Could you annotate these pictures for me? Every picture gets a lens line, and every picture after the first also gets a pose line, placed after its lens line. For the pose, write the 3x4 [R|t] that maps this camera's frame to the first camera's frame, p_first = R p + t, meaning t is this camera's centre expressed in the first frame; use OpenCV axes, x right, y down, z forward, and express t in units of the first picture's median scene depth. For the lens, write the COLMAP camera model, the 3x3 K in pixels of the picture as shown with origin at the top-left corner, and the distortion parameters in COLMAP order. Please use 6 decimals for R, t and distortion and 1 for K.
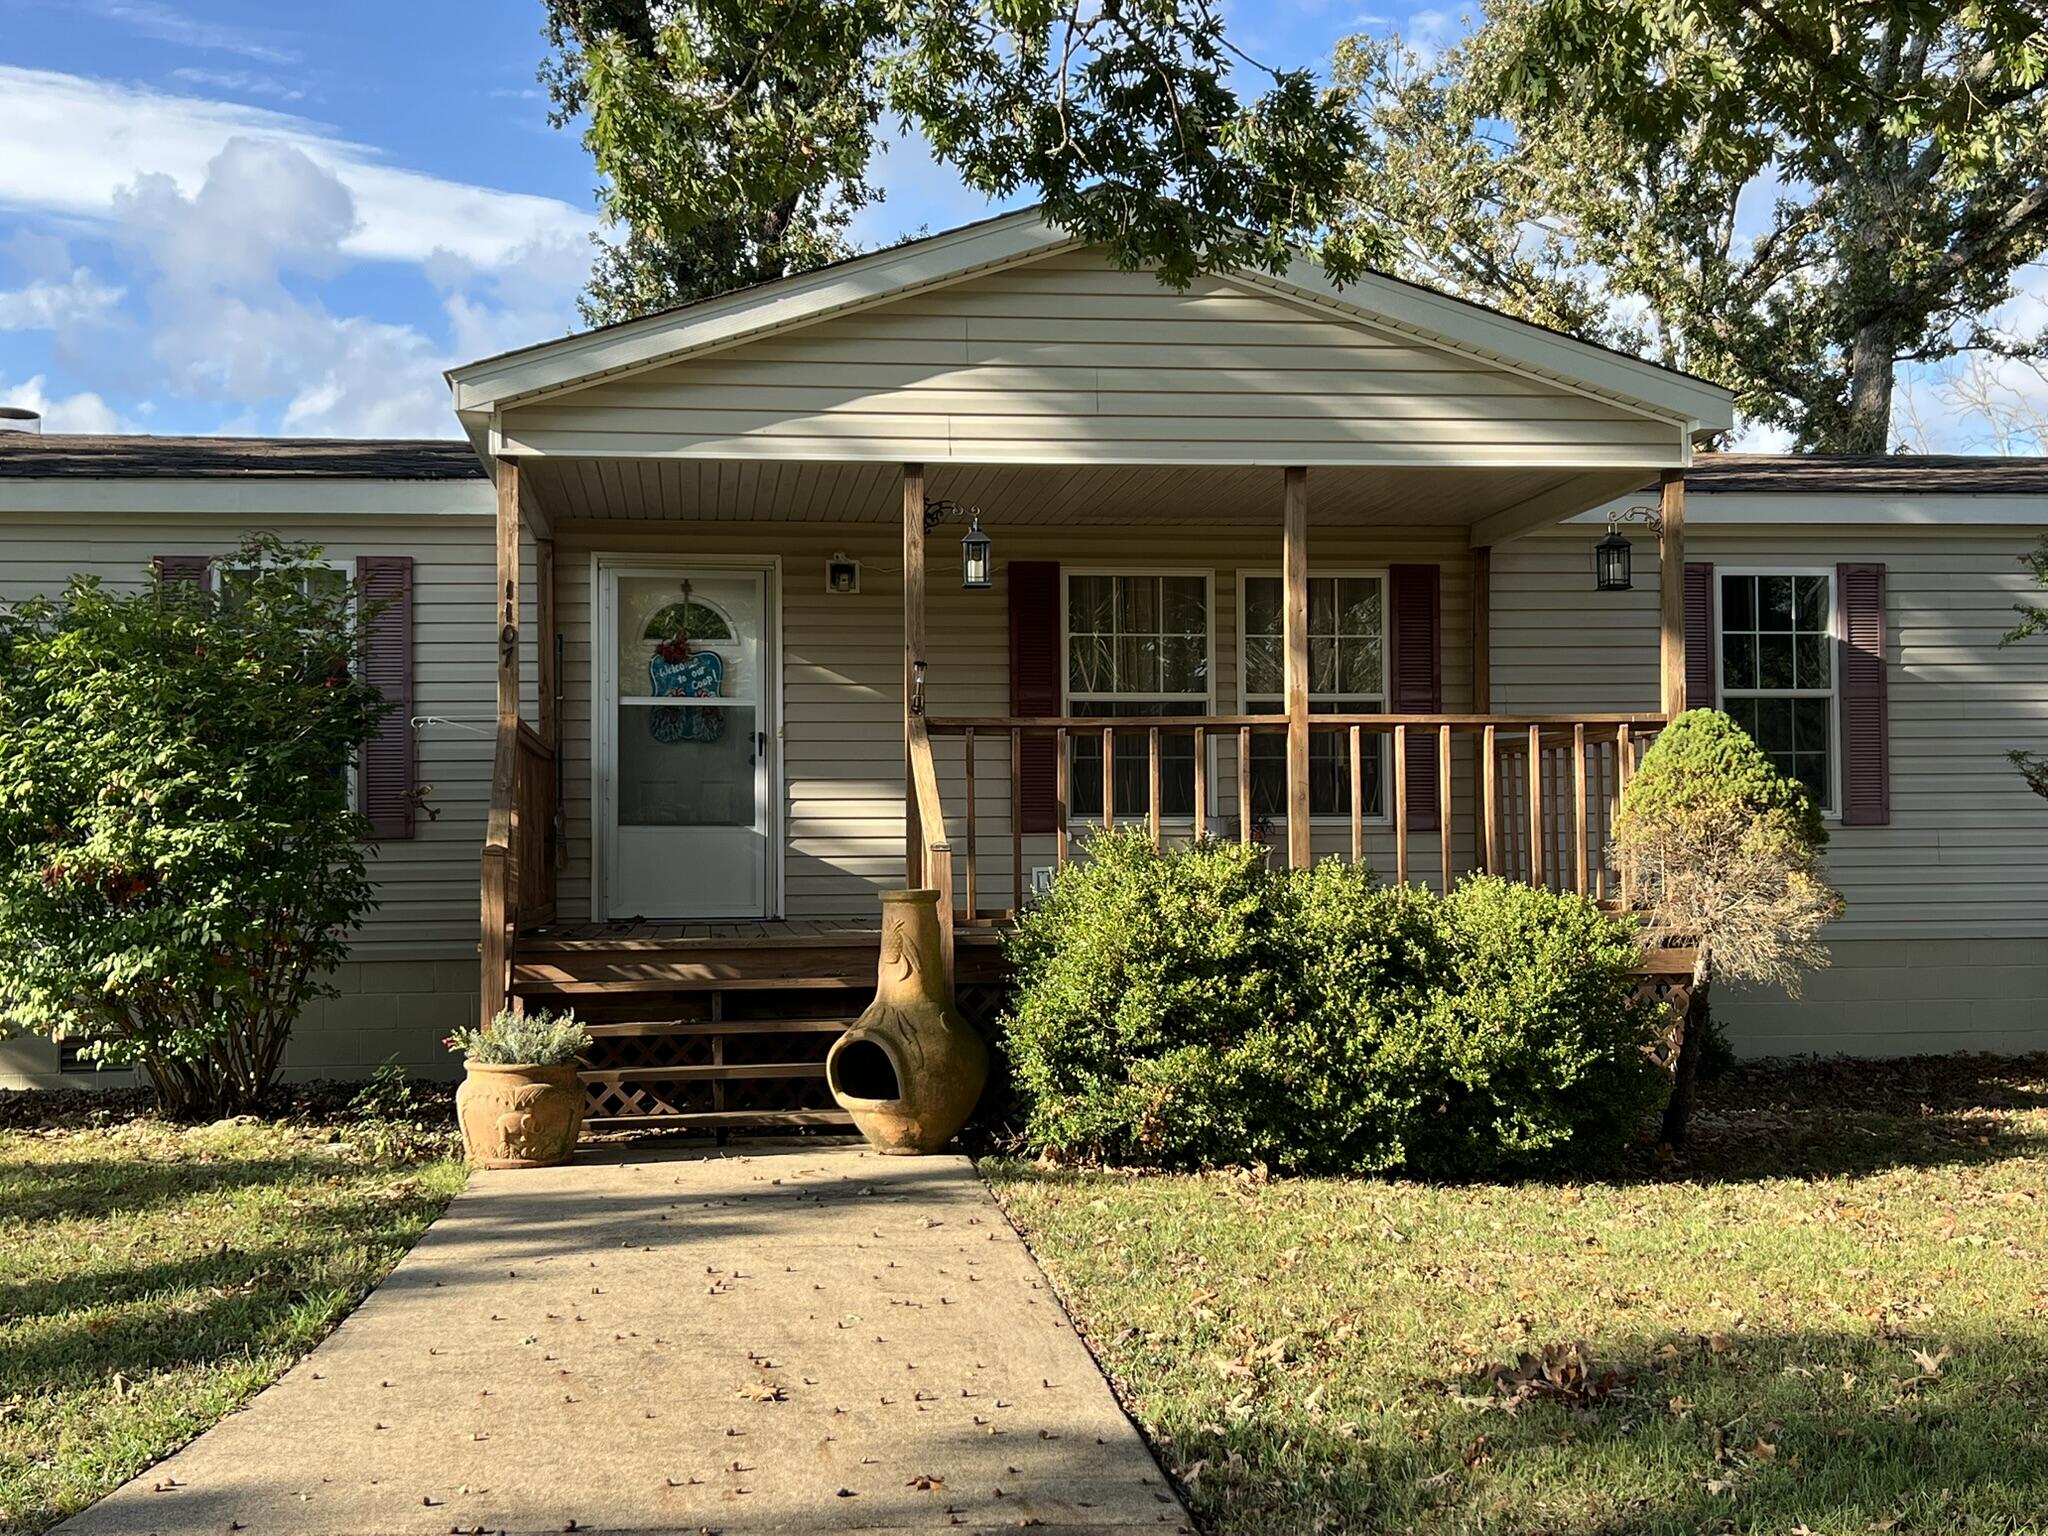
lens RADIAL K [[2370.0, 0, 1024.0], [0, 2370.0, 768.0], [0, 0, 1]] dist [0.078442, -0.030514]
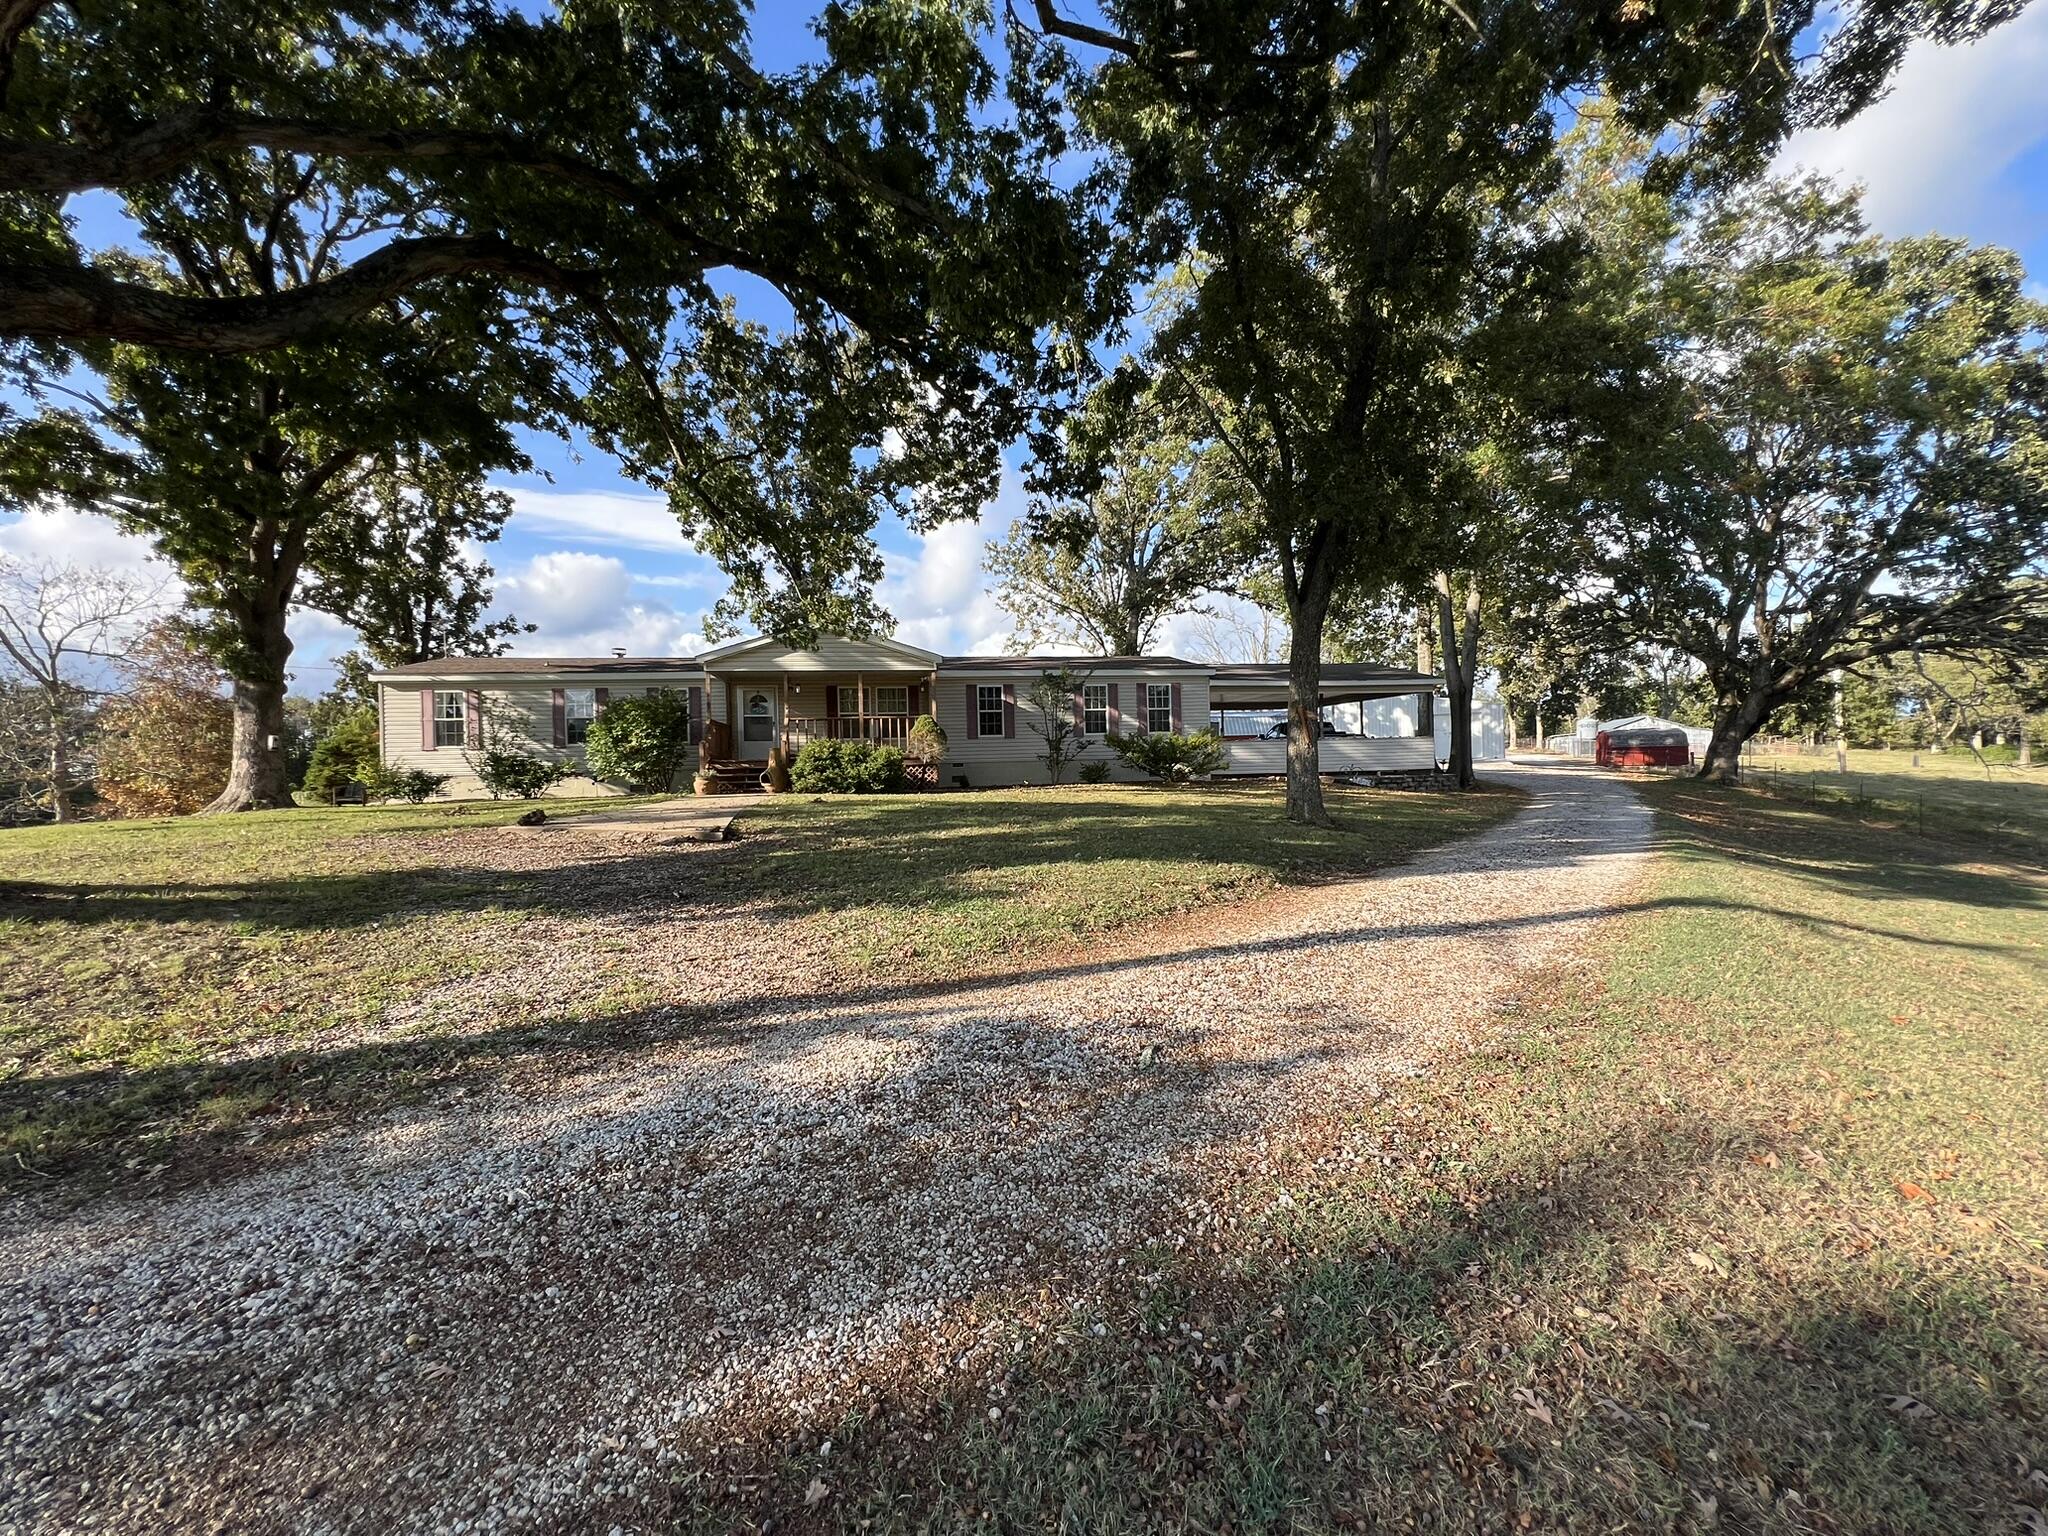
lens RADIAL K [[806.2, 0, 1024.0], [0, 806.2, 768.0], [0, 0, 1]] dist [-0.000301, 0.000098]
pose [[0.998489, -0.017034, 0.052240, 0.435653], [0.014921, 0.999065, 0.040568, 0.028462], [-0.052883, -0.039727, 0.997810, -0.948726]]
